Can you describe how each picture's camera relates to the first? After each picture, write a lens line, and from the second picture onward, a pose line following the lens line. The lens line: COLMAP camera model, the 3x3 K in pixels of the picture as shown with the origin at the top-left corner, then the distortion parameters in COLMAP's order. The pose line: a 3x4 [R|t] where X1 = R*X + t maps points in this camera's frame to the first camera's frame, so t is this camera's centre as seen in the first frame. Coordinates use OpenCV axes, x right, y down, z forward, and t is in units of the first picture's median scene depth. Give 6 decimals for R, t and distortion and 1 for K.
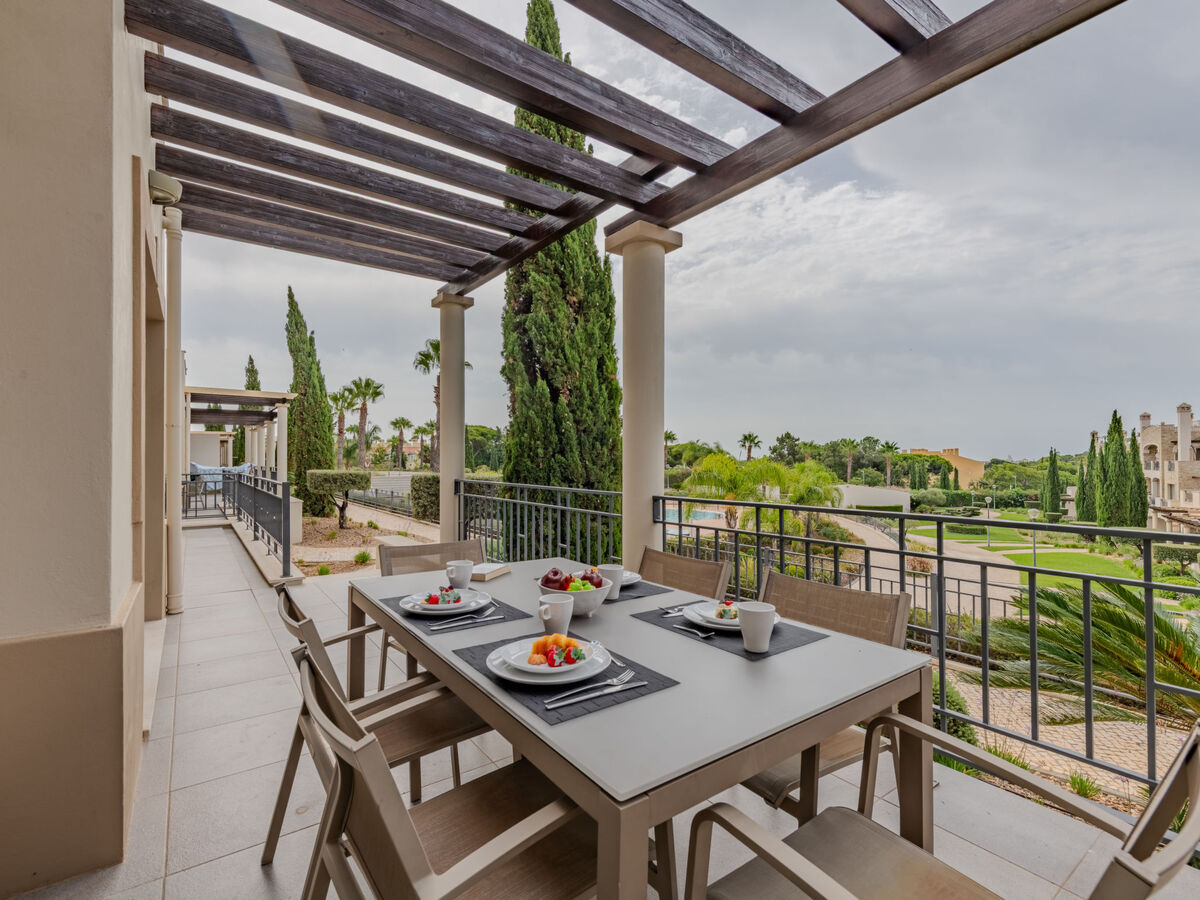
lens RADIAL K [[543.5, 0, 620.3], [0, 543.5, 453.7], [0, 0, 1]] dist [0.013720, -0.000325]
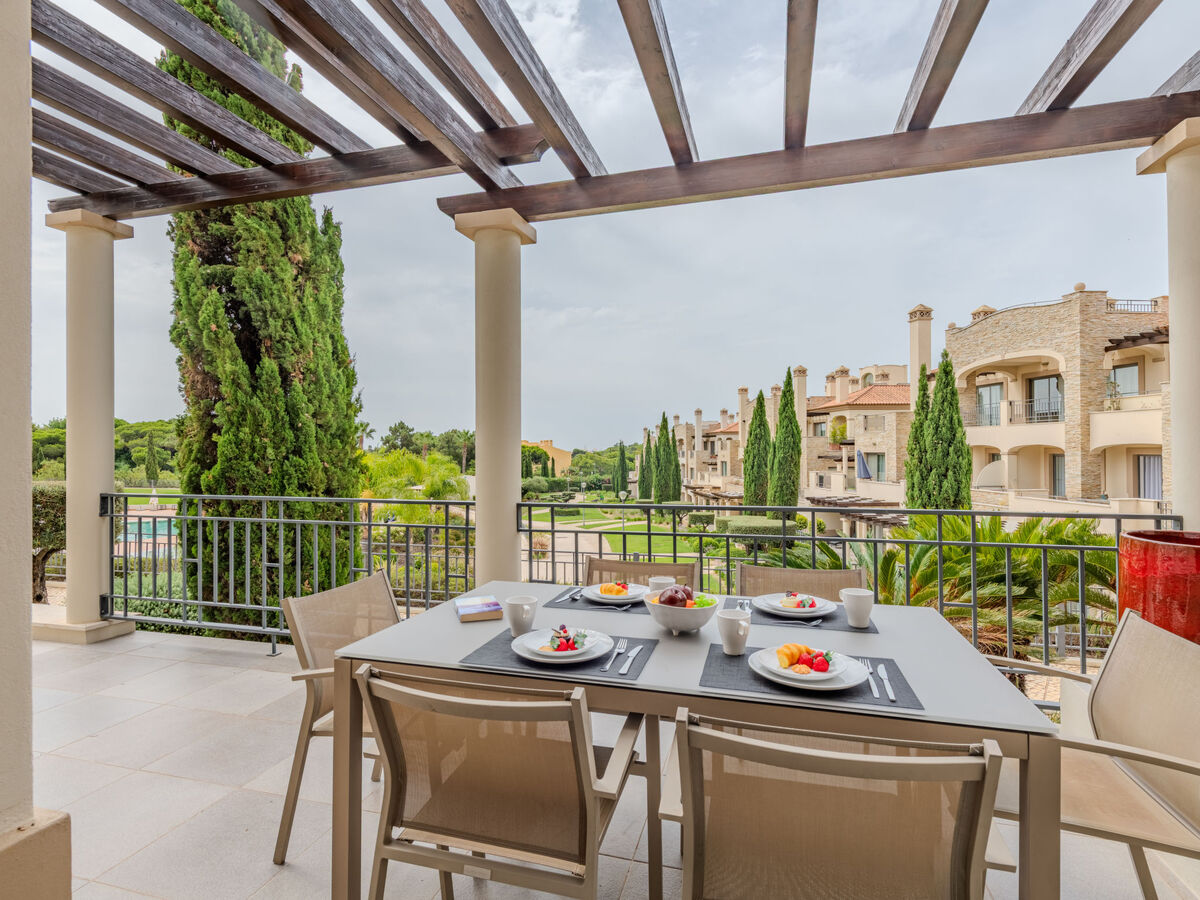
lens RADIAL K [[583.7, 0, 572.2], [0, 583.7, 444.9], [0, 0, 1]] dist [0.019681, -0.009485]
pose [[0.800705, -0.000486, 0.599059, -0.101242], [-0.001953, 0.999992, 0.003422, -0.005932], [-0.599056, -0.003910, 0.800697, 0.028374]]
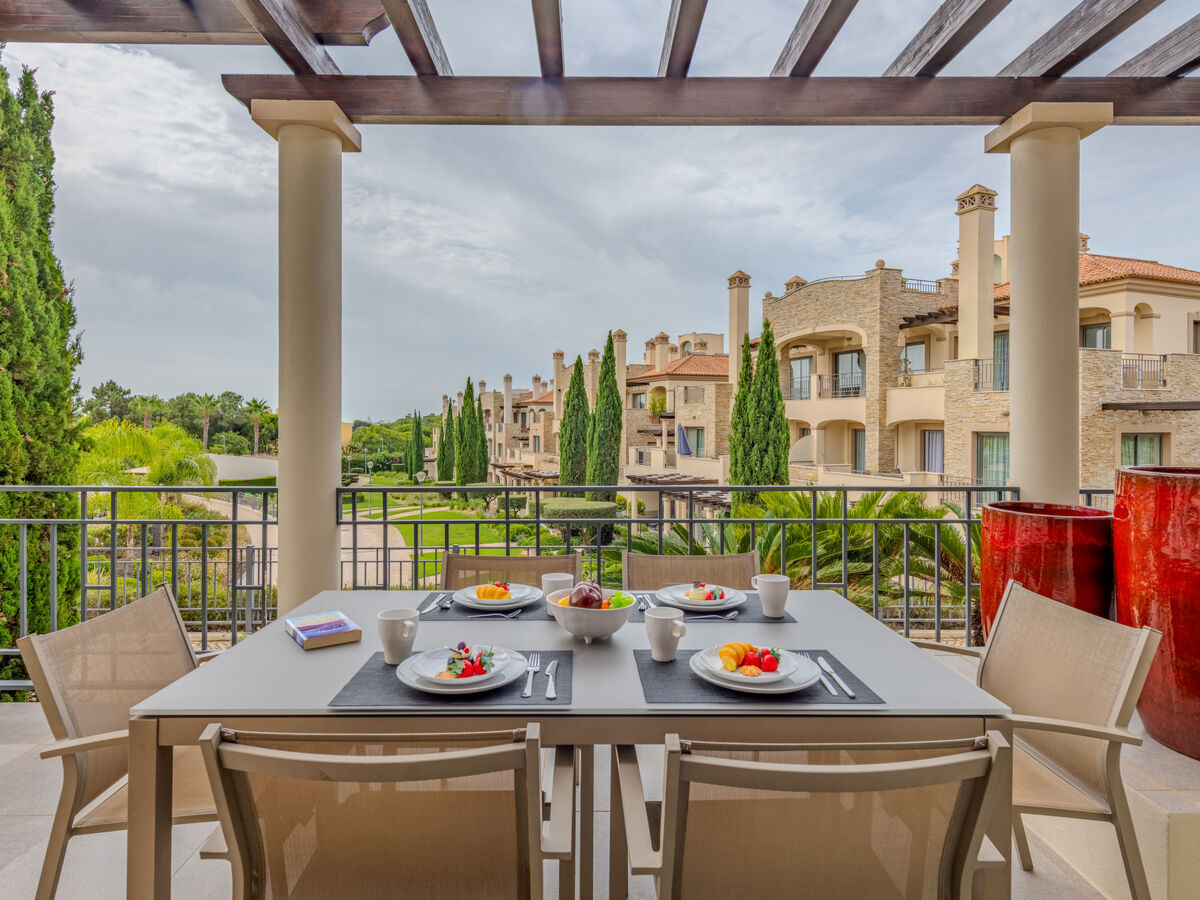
lens RADIAL K [[691.9, 0, 548.3], [0, 691.9, 423.9], [0, 0, 1]] dist [0.026502, -0.020031]
pose [[0.600518, -0.002210, 0.799608, -0.110066], [-0.012419, 0.999850, 0.012090, -0.004872], [-0.799515, -0.017191, 0.600400, 0.047437]]
